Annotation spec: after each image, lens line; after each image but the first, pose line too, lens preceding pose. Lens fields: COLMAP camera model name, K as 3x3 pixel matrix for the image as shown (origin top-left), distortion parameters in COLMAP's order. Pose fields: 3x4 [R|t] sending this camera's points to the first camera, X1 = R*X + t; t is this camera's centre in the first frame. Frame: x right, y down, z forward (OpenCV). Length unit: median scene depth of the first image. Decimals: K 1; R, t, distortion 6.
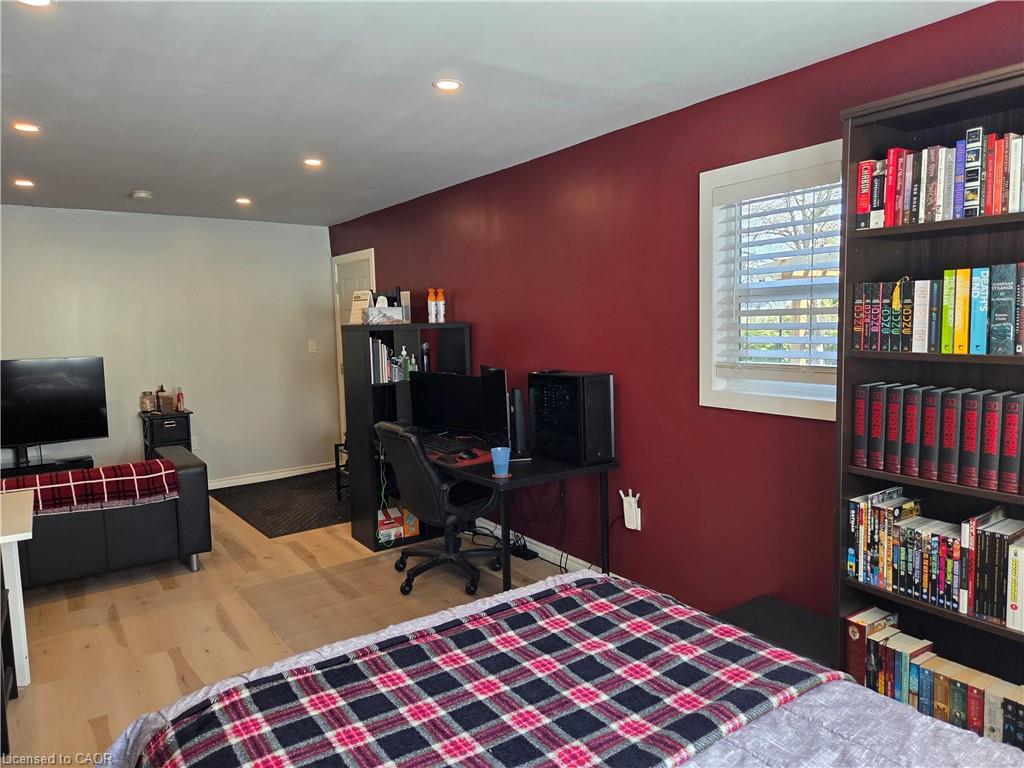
lens RADIAL K [[691.2, 0, 512.8], [0, 691.2, 388.7], [0, 0, 1]] dist [0.036439, -0.001713]
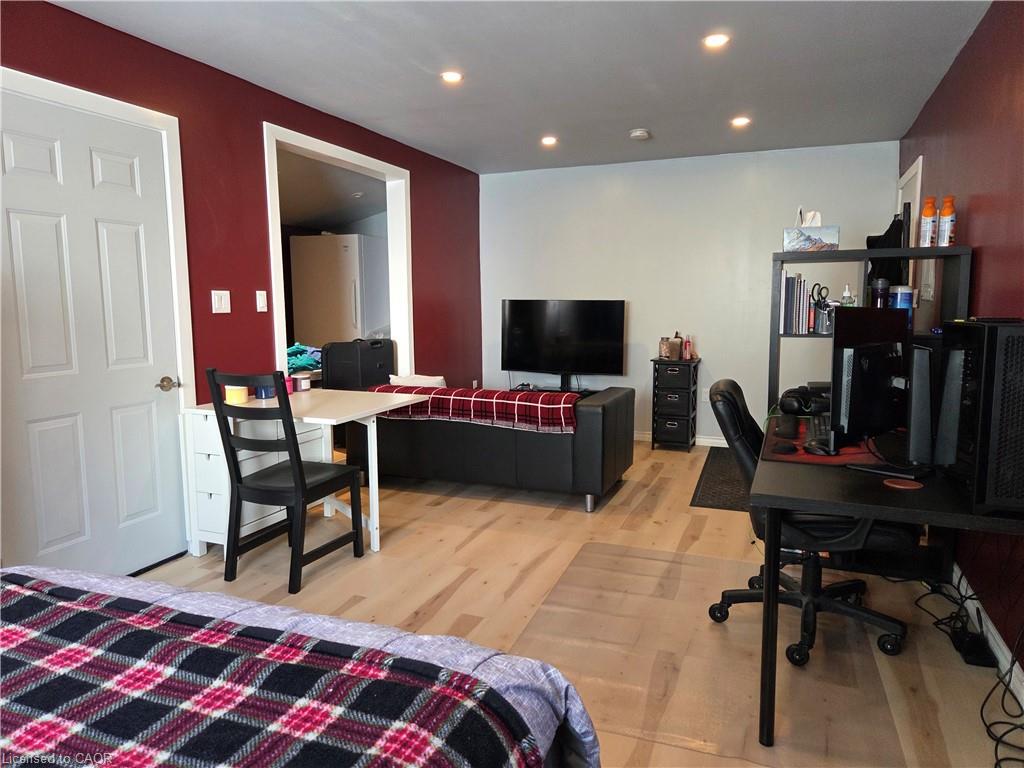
lens RADIAL K [[691.2, 0, 514.3], [0, 691.2, 373.3], [0, 0, 1]] dist [0.036439, -0.001713]
pose [[0.530148, 0.109880, -0.840755, 0.294204], [-0.093653, 0.993089, 0.070735, 0.010250], [0.842717, 0.041239, 0.536775, 0.402176]]
